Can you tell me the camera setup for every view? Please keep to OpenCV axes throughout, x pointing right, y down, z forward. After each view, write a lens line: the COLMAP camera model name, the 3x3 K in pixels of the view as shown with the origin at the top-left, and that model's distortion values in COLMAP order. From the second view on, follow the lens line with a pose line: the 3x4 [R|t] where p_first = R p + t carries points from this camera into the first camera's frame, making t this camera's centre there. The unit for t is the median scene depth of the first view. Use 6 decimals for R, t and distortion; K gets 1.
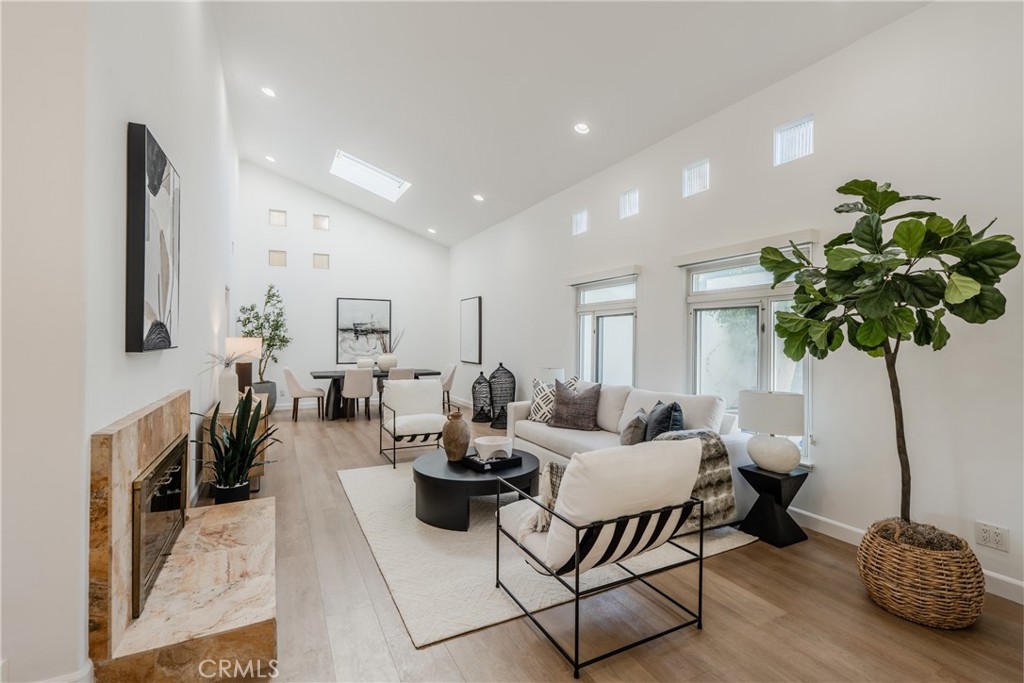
lens RADIAL K [[459.2, 0, 507.2], [0, 459.2, 340.5], [0, 0, 1]] dist [-0.004466, 0.000772]
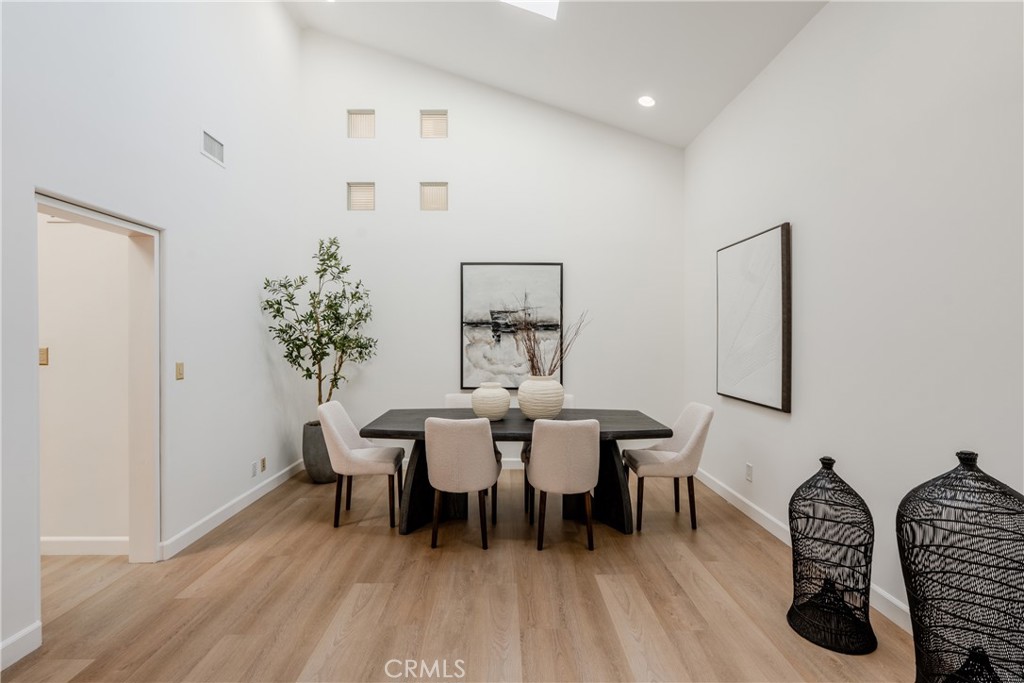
lens RADIAL K [[459.2, 0, 507.2], [0, 459.2, 340.5], [0, 0, 1]] dist [-0.004466, 0.000772]
pose [[0.899151, 0.002279, -0.437633, -0.152323], [-0.001513, 0.999997, 0.002100, -0.008780], [0.437636, -0.001226, 0.899151, 0.893742]]
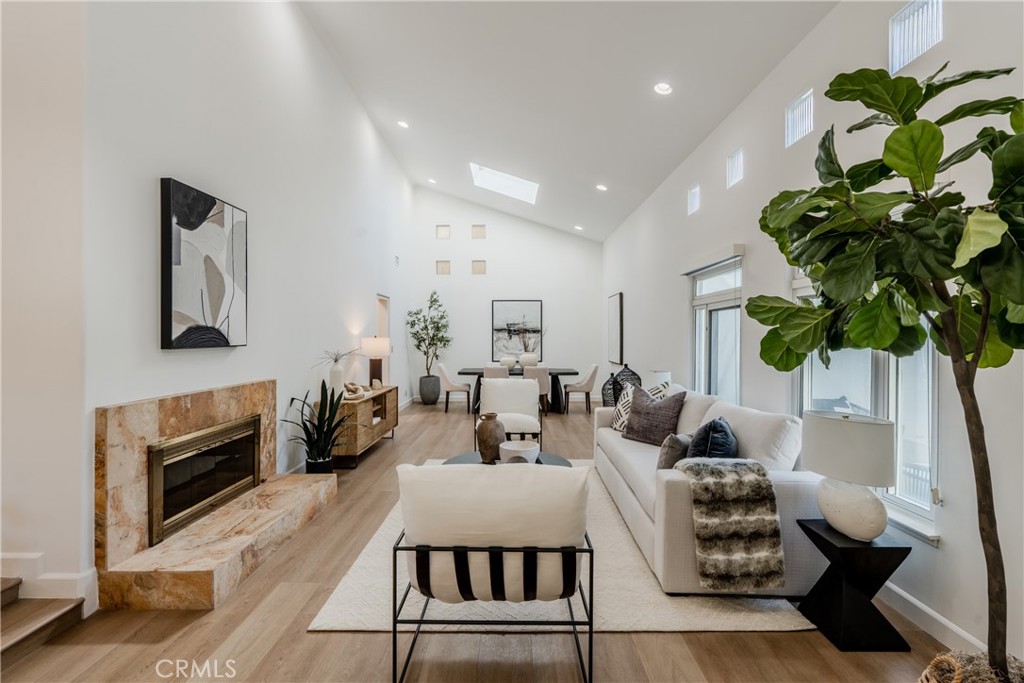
lens RADIAL K [[459.2, 0, 507.2], [0, 459.2, 340.5], [0, 0, 1]] dist [-0.004466, 0.000772]
pose [[0.886831, -0.001126, -0.462092, 0.254379], [0.001883, 0.999998, 0.001177, 0.000241], [0.462090, -0.001913, 0.886831, 0.100452]]
